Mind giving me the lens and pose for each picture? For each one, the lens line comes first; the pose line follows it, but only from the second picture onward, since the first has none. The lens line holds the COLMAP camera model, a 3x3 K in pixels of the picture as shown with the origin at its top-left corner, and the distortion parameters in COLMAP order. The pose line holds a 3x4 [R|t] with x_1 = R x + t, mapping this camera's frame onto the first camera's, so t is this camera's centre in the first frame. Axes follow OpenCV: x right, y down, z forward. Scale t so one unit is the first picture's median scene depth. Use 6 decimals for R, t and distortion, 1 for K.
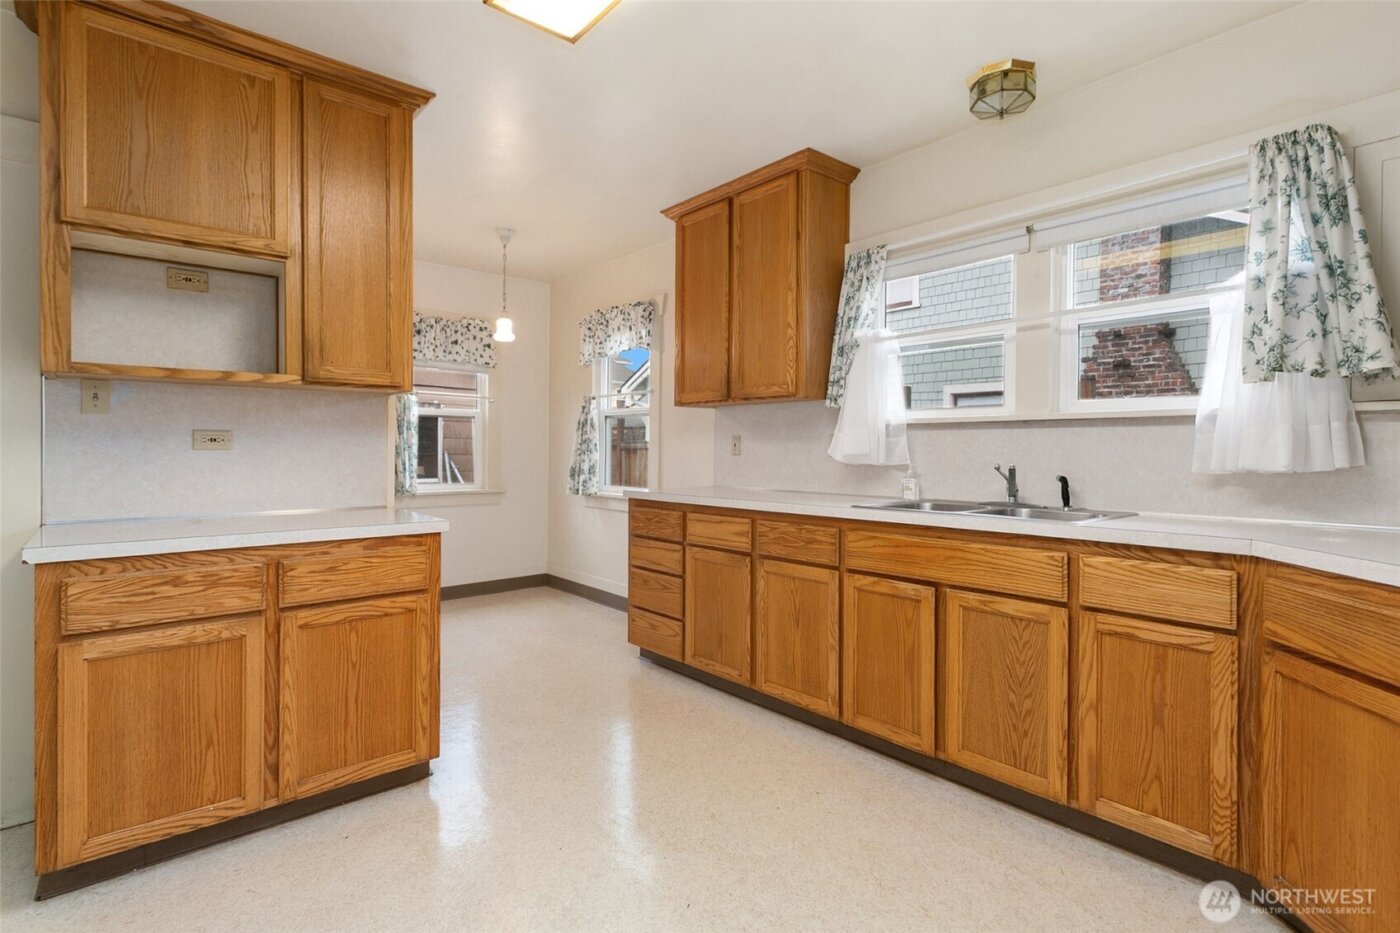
lens RADIAL K [[671.6, 0, 697.6], [0, 671.6, 454.1], [0, 0, 1]] dist [0.002770, 0.000089]
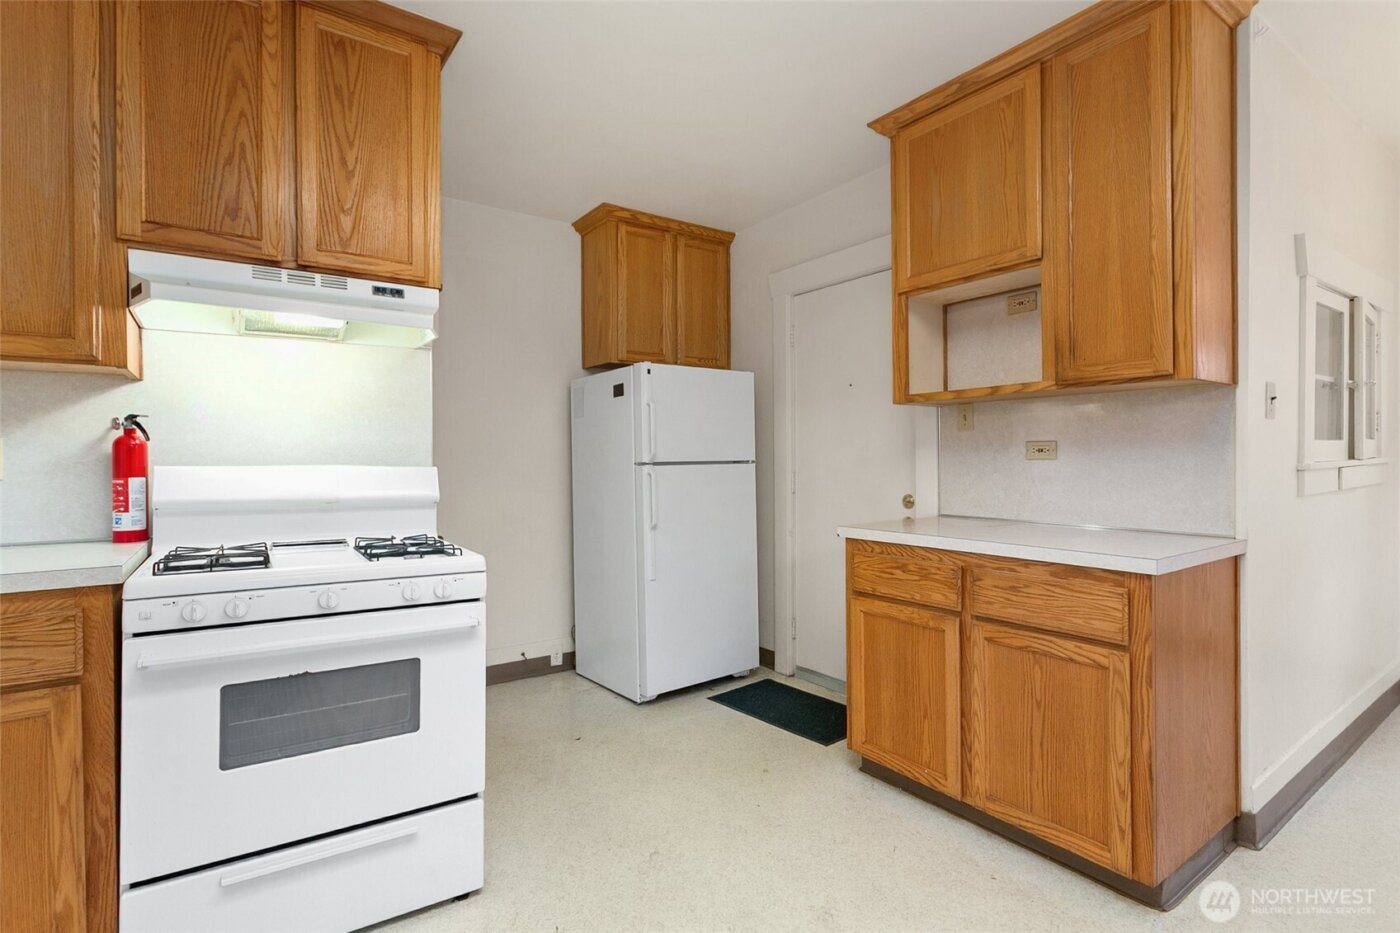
lens RADIAL K [[671.6, 0, 698.1], [0, 671.6, 461.5], [0, 0, 1]] dist [0.002770, 0.000089]
pose [[-0.084748, 0.001996, -0.996400, 0.416260], [-0.002930, 0.999993, 0.002252, -0.005139], [0.996398, 0.003110, -0.084741, 0.644381]]
